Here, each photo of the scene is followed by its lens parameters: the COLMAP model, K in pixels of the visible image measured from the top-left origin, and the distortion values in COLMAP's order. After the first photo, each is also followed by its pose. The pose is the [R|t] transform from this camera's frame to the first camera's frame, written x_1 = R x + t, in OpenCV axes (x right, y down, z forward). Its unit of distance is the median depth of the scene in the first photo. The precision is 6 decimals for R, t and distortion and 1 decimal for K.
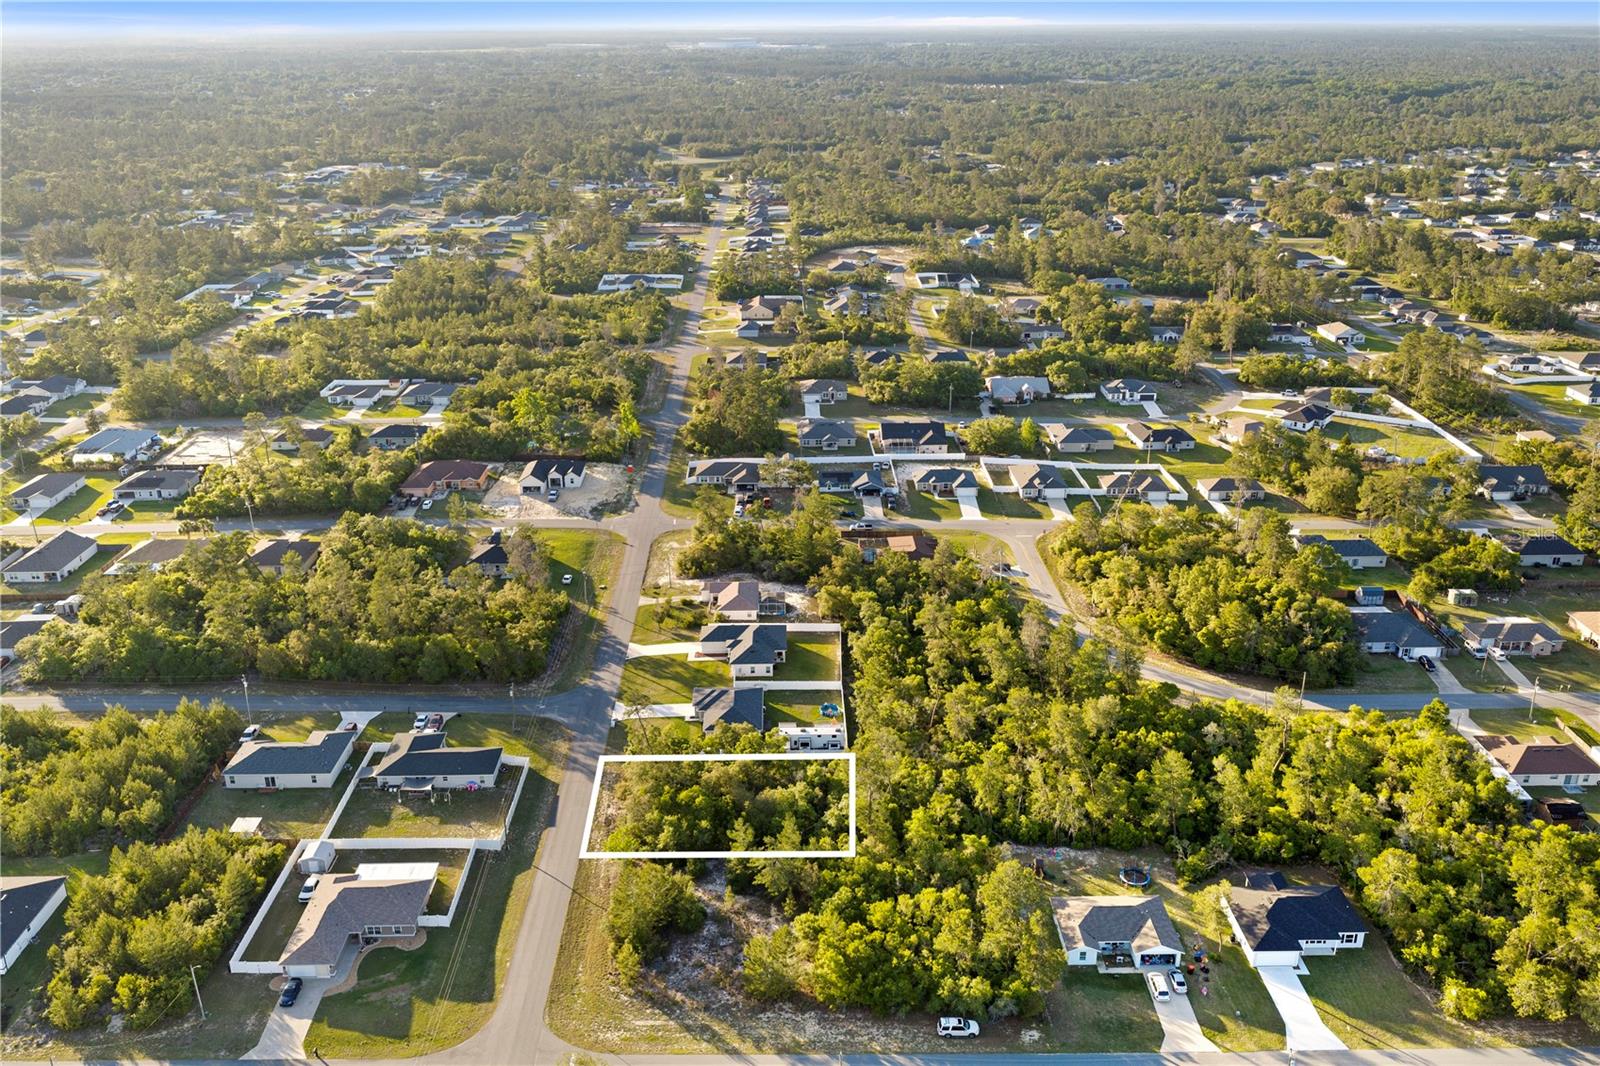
lens RADIAL K [[1320.9, 0, 800.0], [0, 1320.9, 533.0], [0, 0, 1]] dist [0.026927, -0.043452]
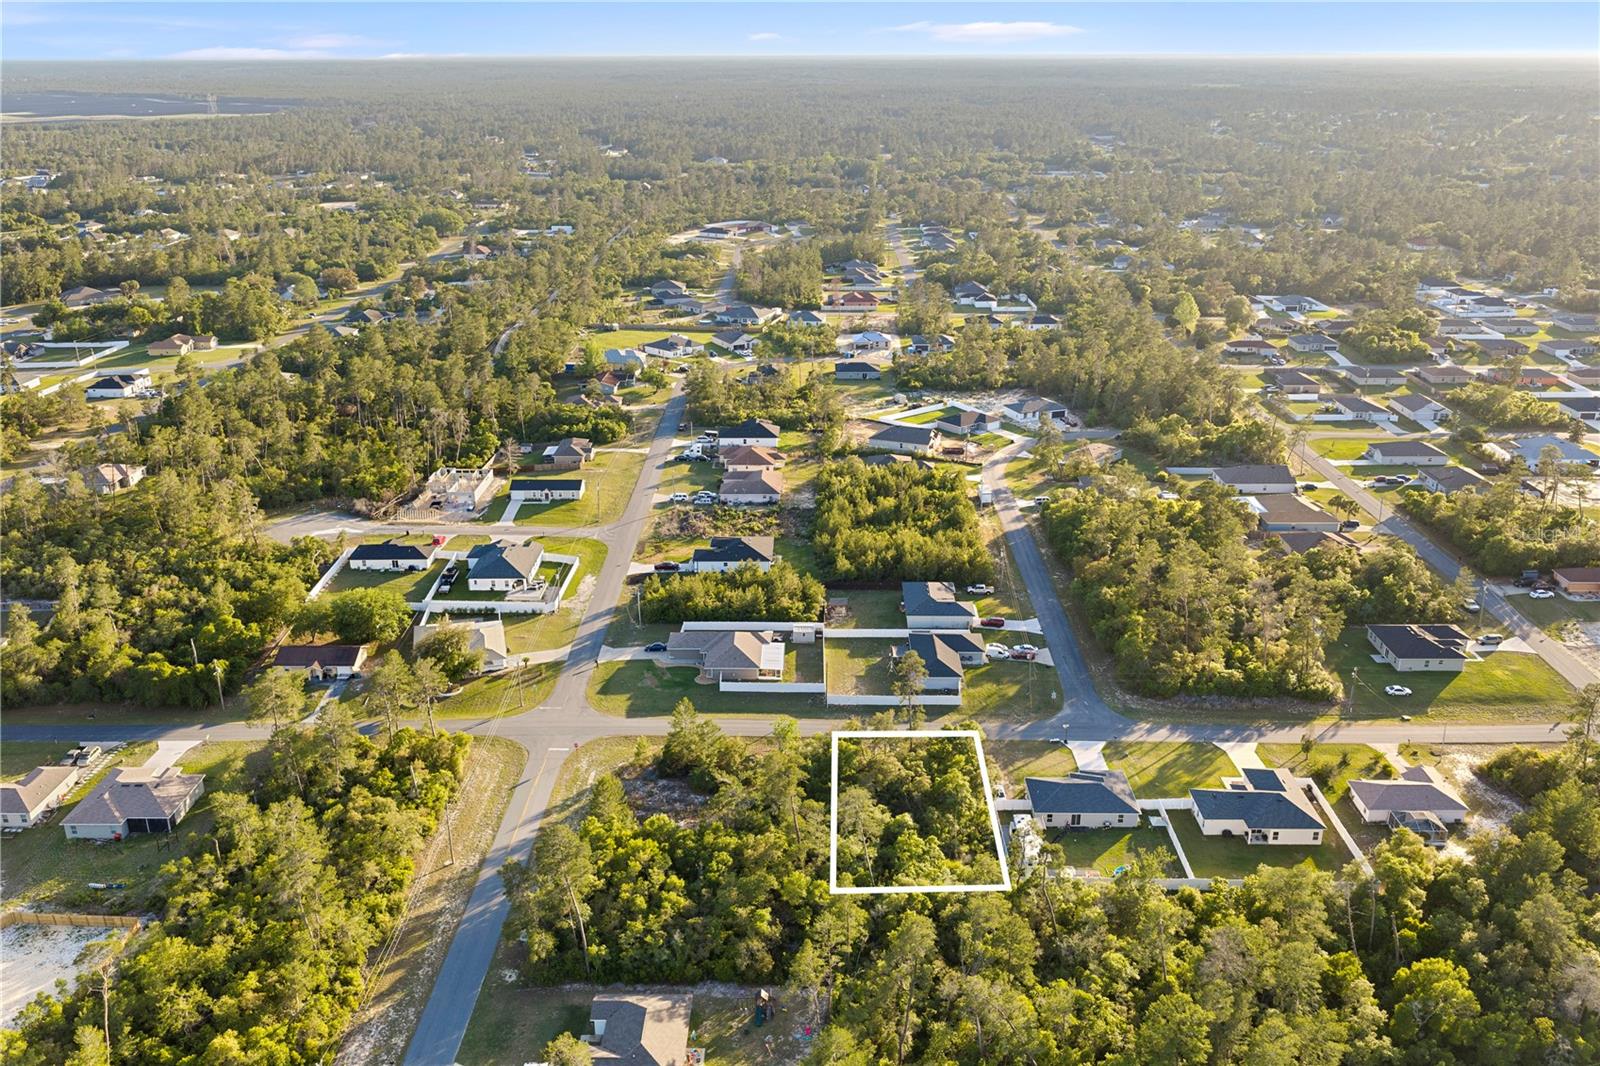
lens RADIAL K [[1320.9, 0, 800.0], [0, 1320.9, 533.0], [0, 0, 1]] dist [0.026927, -0.043452]
pose [[-0.034019, 0.346046, -0.937601, 0.507962], [-0.356881, 0.872086, 0.334815, -0.171676], [0.933530, 0.346002, 0.093830, 0.502185]]
